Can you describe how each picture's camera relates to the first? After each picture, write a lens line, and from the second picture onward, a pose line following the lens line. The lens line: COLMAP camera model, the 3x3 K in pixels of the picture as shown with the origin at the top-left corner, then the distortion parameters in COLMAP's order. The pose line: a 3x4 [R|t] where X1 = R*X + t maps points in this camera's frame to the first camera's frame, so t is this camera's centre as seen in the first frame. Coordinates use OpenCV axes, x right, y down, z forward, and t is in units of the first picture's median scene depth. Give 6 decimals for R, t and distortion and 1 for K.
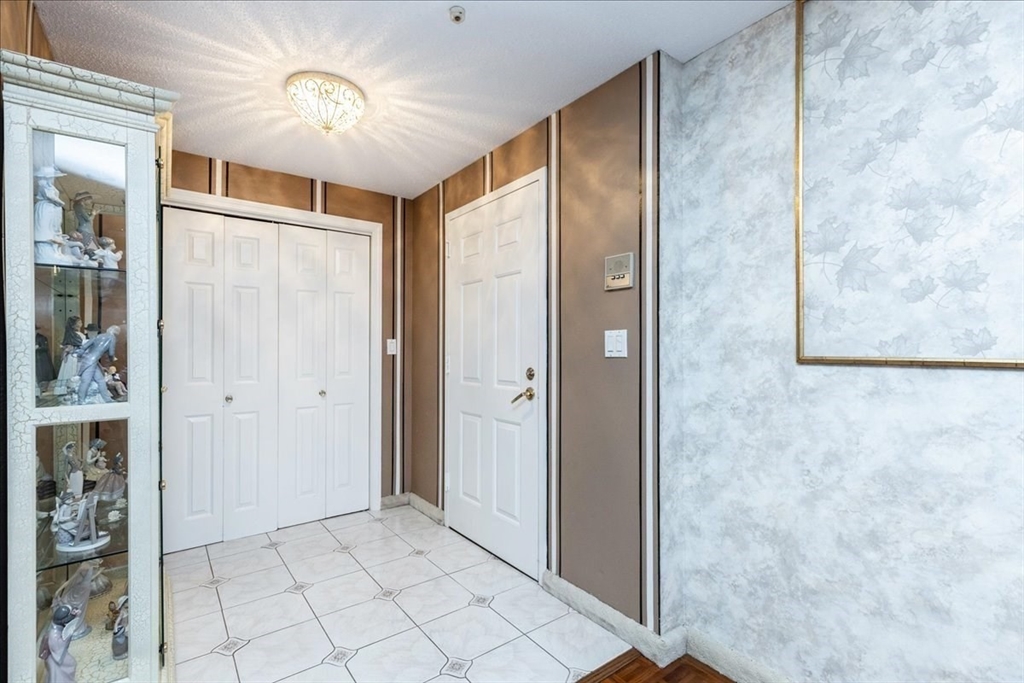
lens RADIAL K [[465.4, 0, 519.6], [0, 465.4, 340.4], [0, 0, 1]] dist [0.008158, -0.001721]
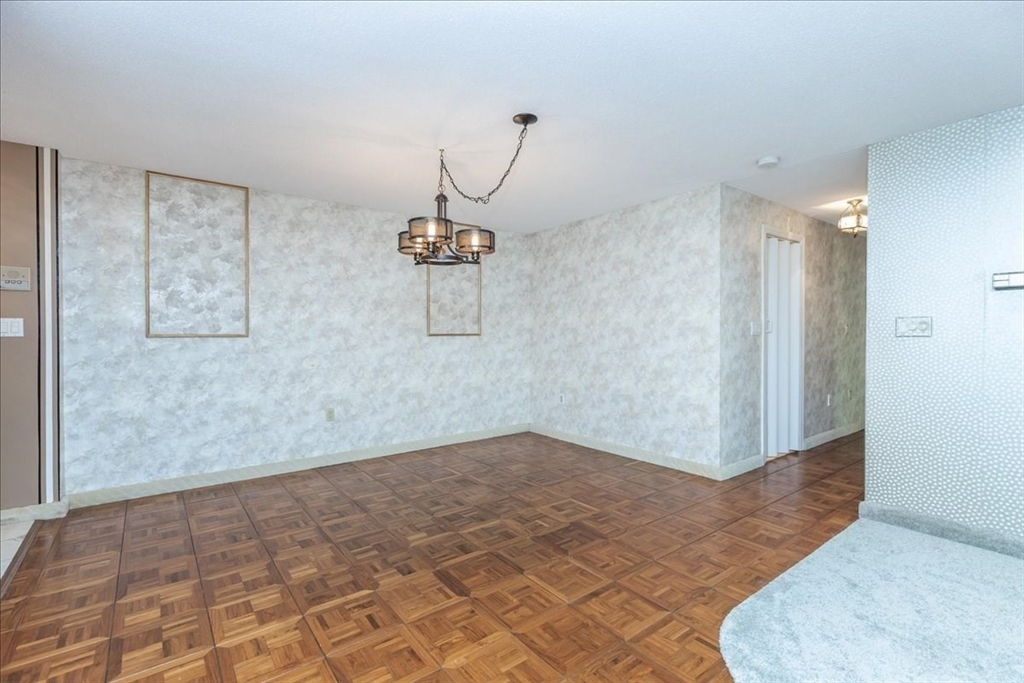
lens RADIAL K [[465.4, 0, 519.9], [0, 465.4, 336.8], [0, 0, 1]] dist [0.008158, -0.001721]
pose [[-0.003591, -0.010120, 0.999942, -1.730047], [-0.014949, 0.999838, 0.010065, -0.003766], [-0.999882, -0.014912, -0.003741, -0.805004]]
